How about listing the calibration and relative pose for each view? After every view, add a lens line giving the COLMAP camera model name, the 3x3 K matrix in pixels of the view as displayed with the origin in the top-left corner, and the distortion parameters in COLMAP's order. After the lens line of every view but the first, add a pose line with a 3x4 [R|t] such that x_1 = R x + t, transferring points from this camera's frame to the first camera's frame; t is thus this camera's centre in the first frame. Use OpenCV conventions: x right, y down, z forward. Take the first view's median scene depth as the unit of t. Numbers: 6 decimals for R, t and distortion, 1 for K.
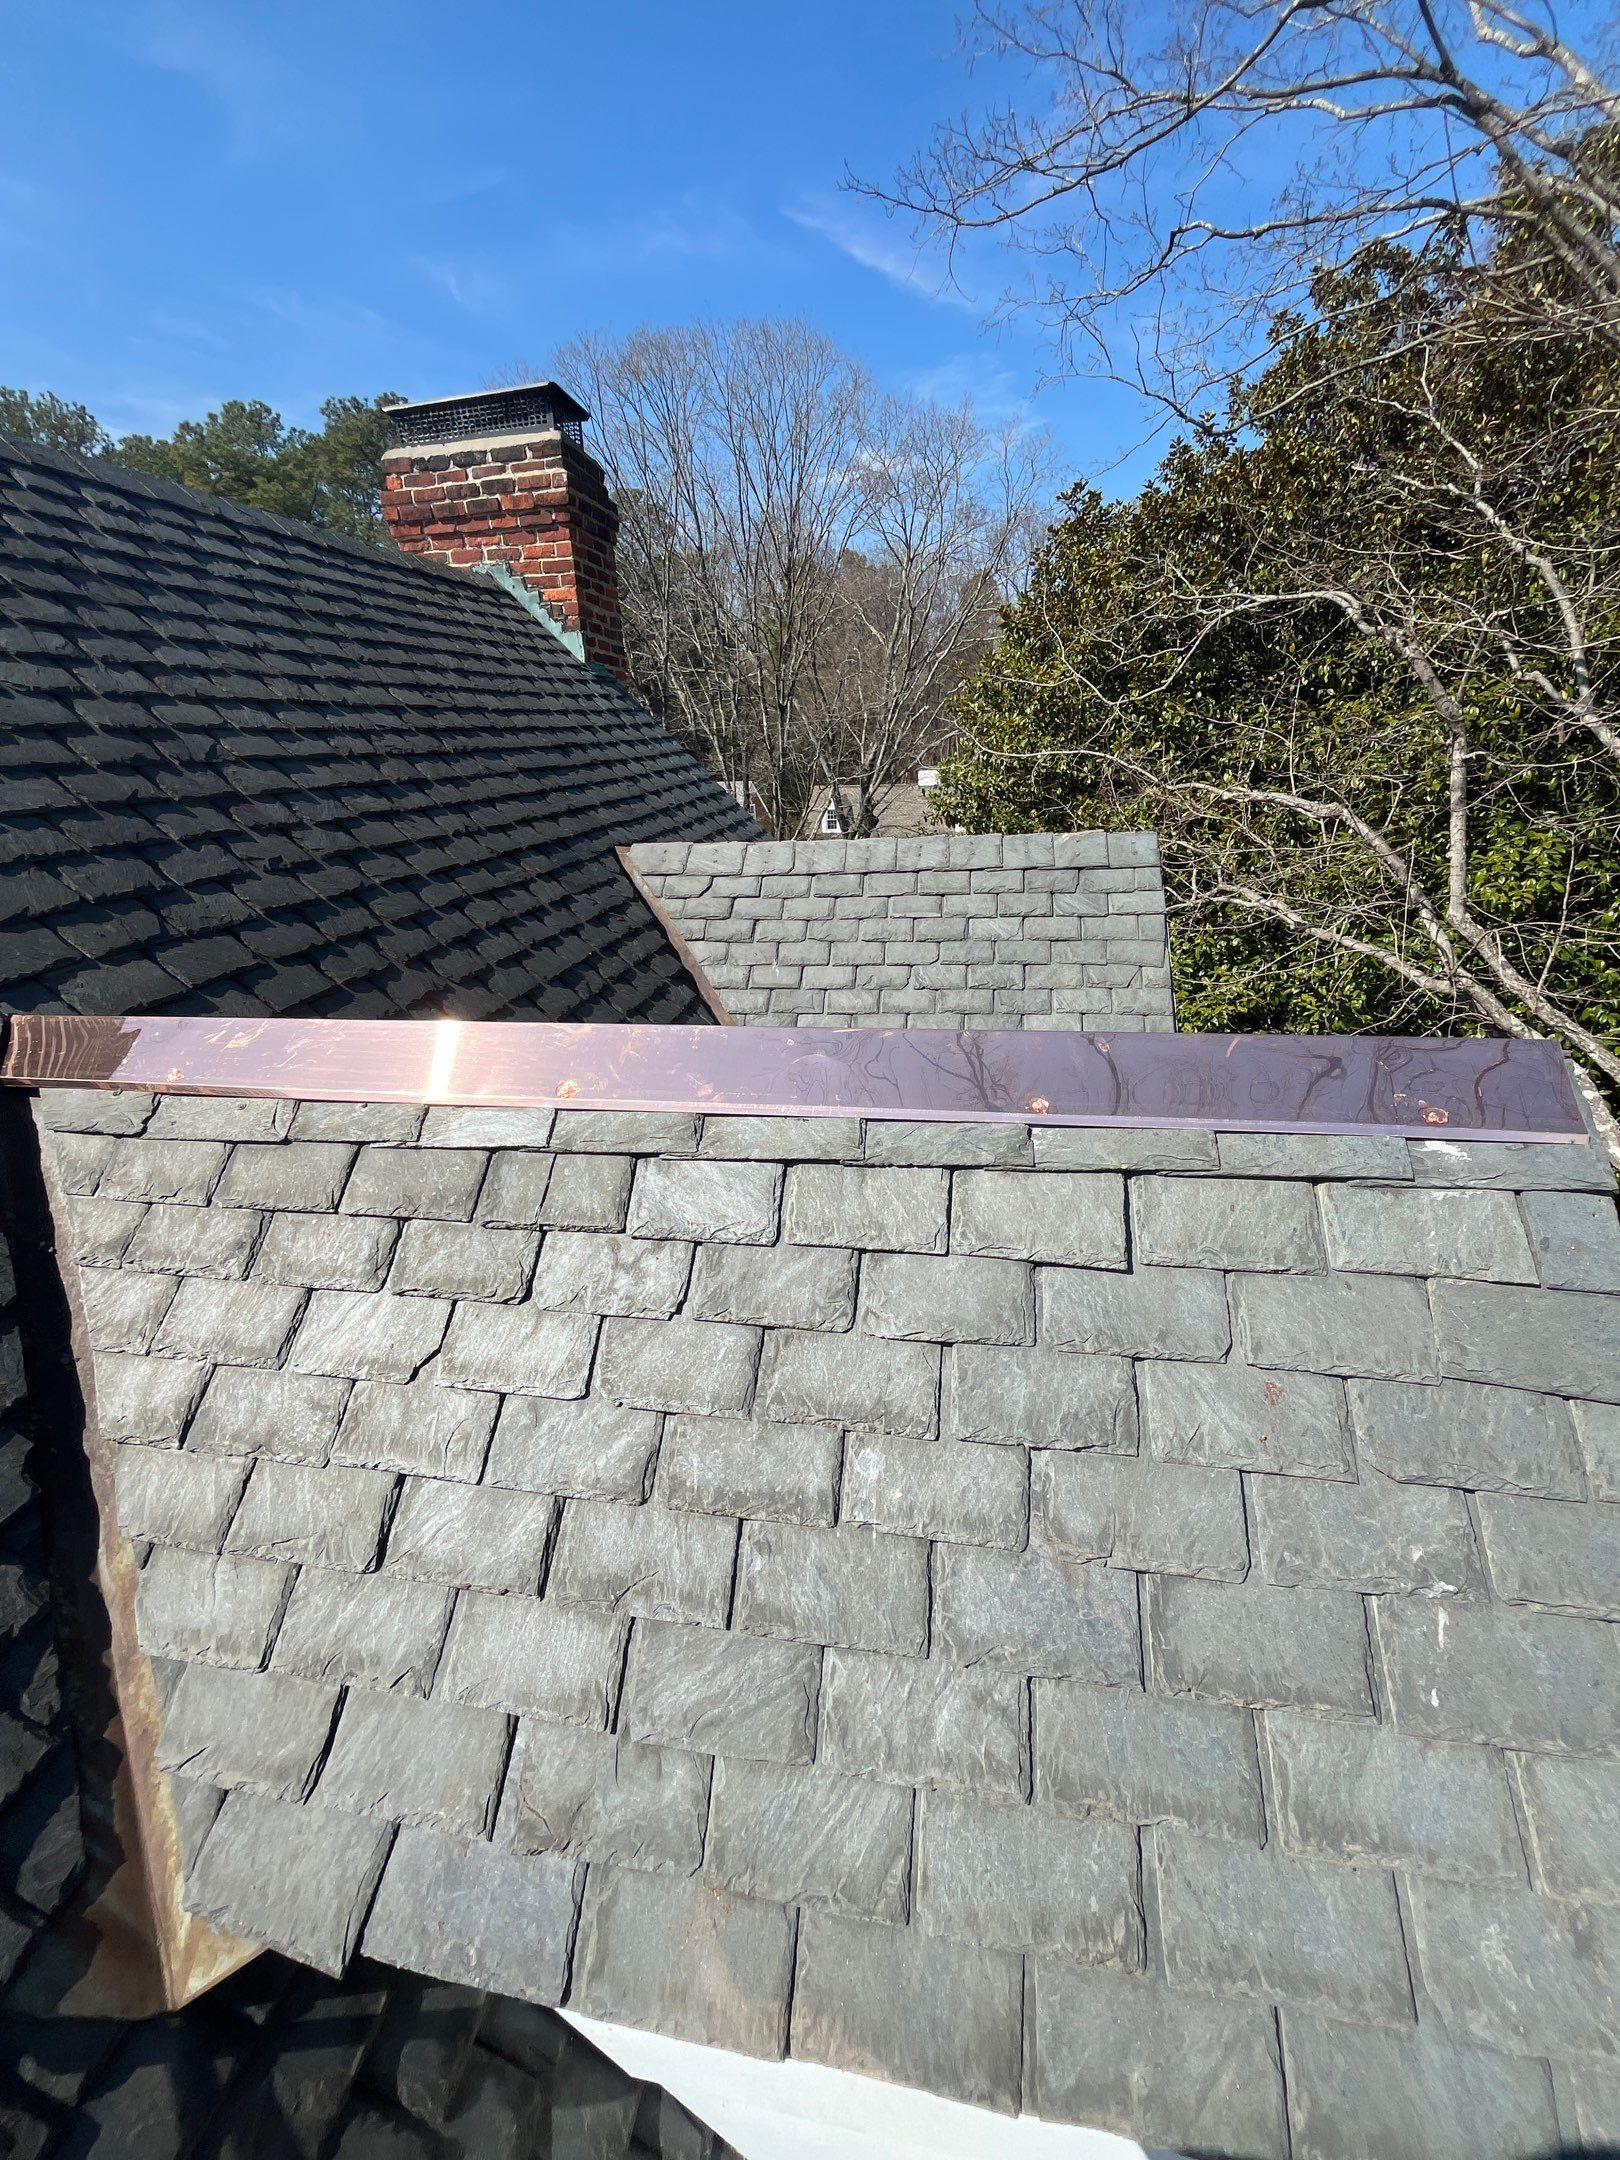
lens RADIAL K [[894.1, 0, 825.4], [0, 894.1, 1076.9], [0, 0, 1]] dist [-0.000063, -0.000087]
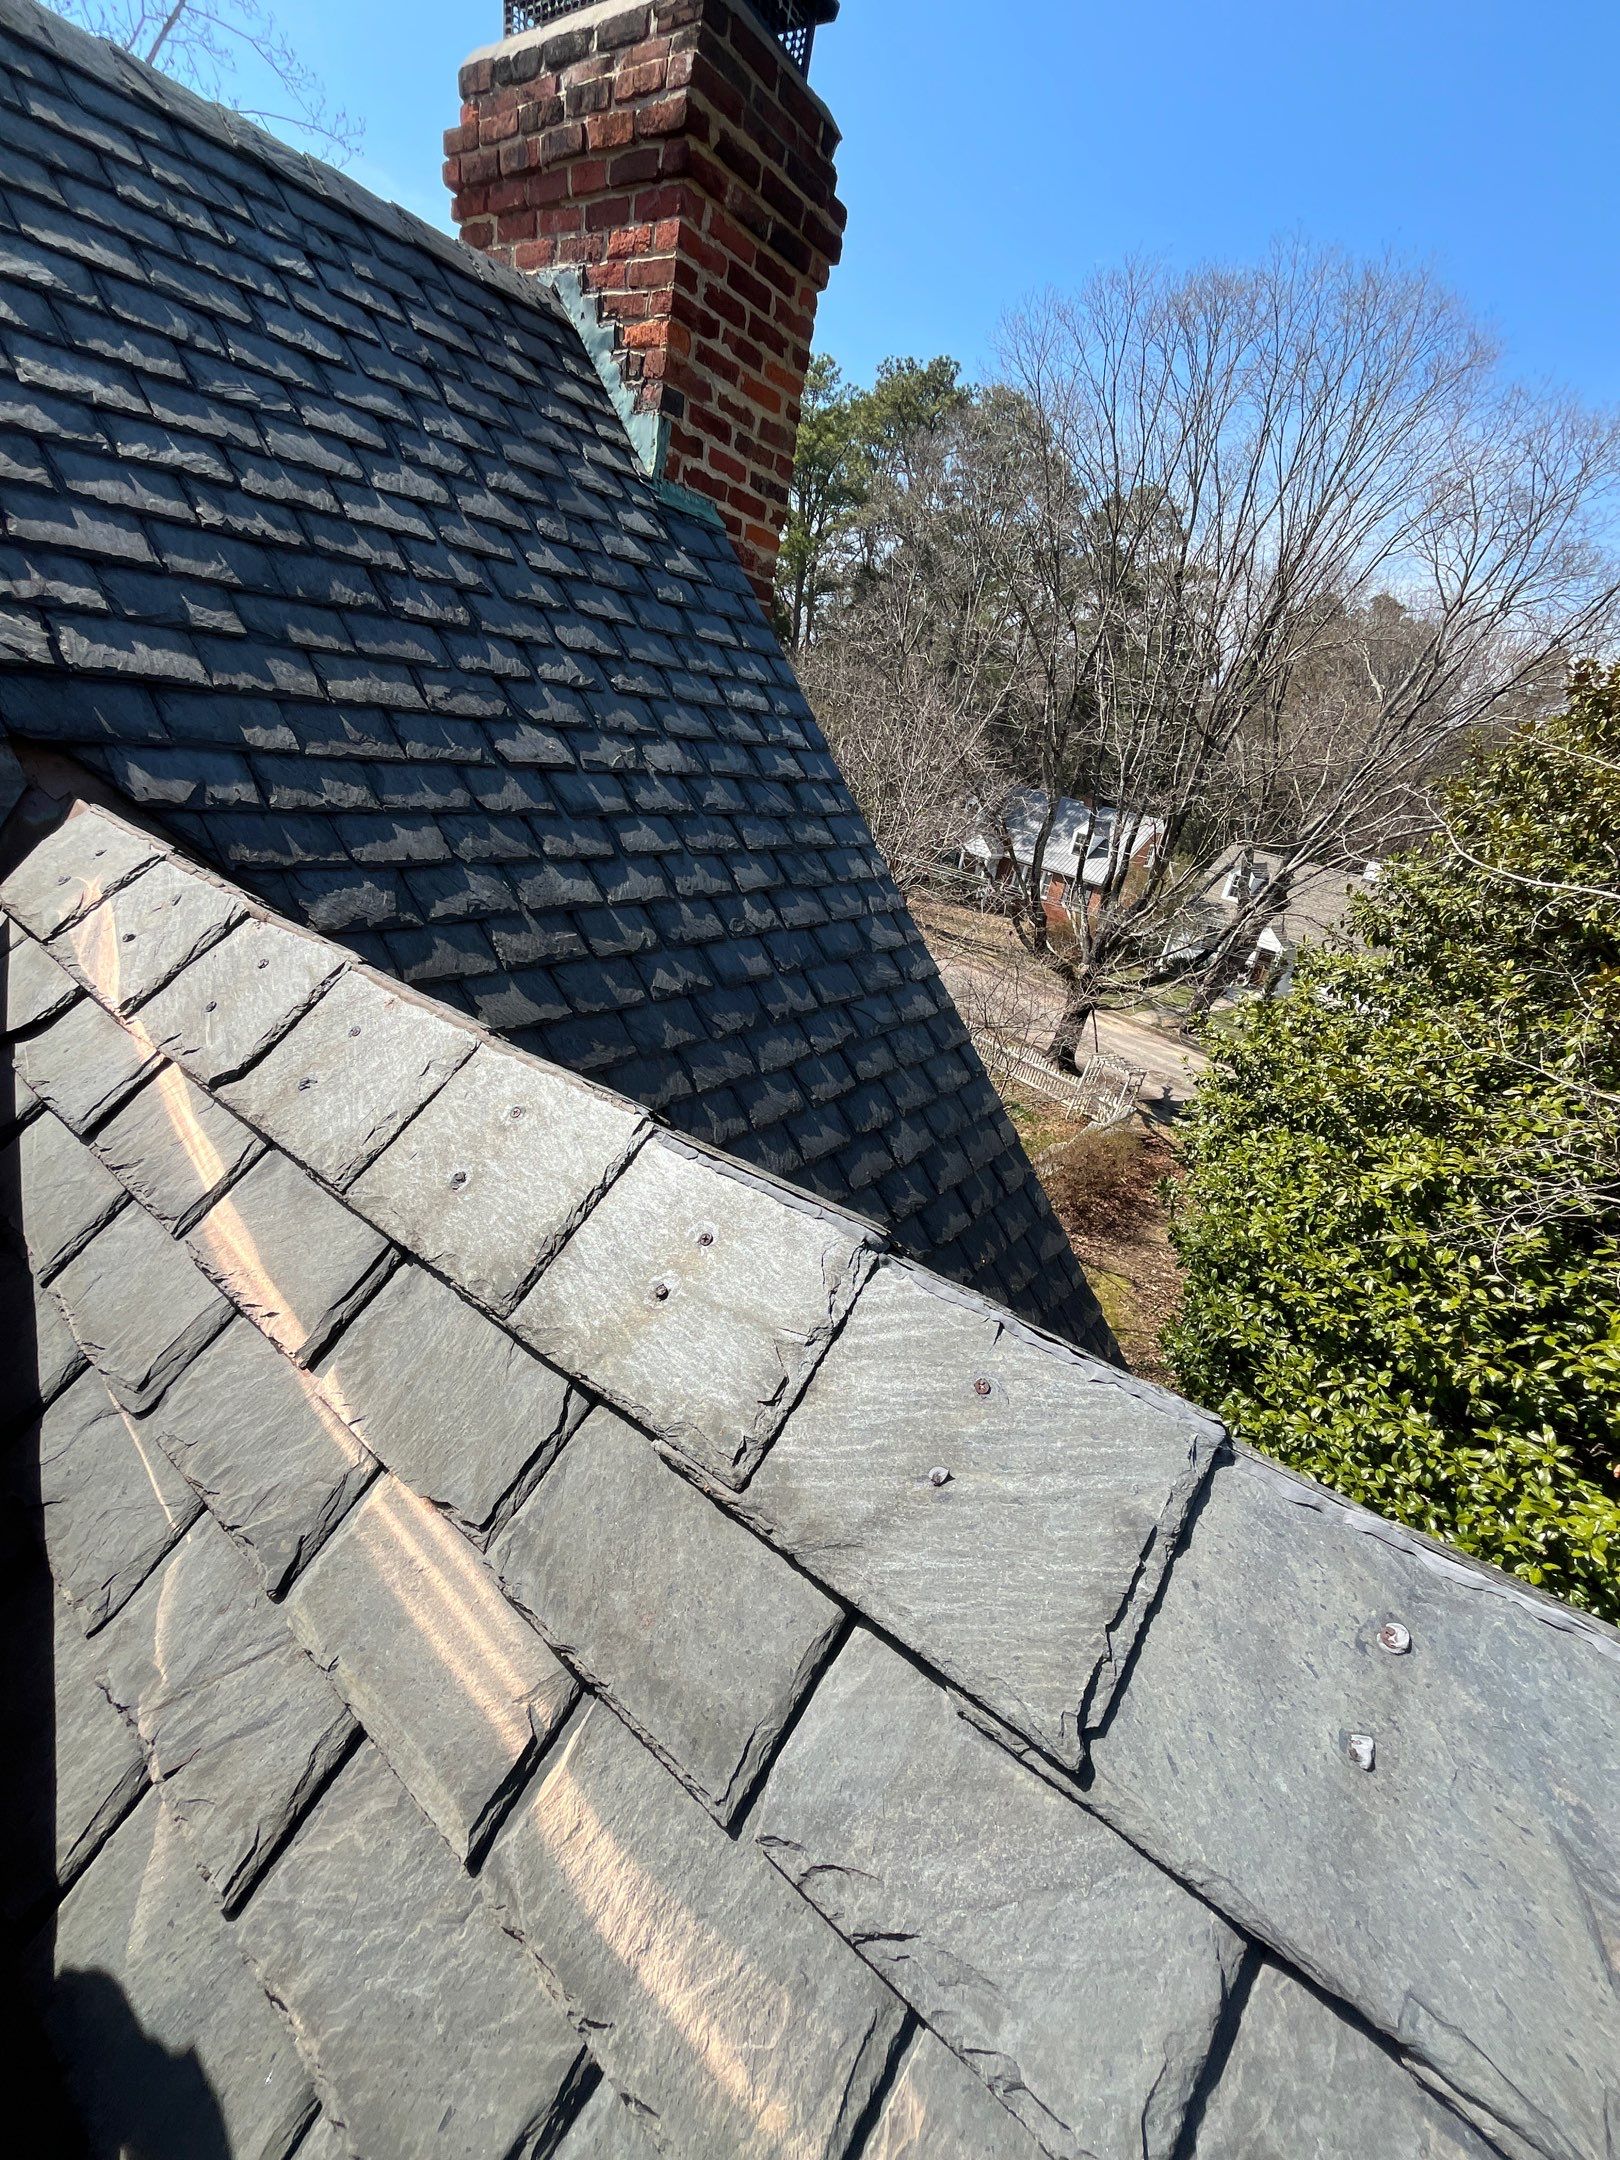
lens RADIAL K [[894.1, 0, 825.4], [0, 894.1, 1076.9], [0, 0, 1]] dist [-0.000063, -0.000087]
pose [[0.872770, 0.352532, -0.337630, 0.094609], [-0.354389, 0.933274, 0.058376, -0.172974], [0.335681, 0.068704, 0.939467, 0.481049]]
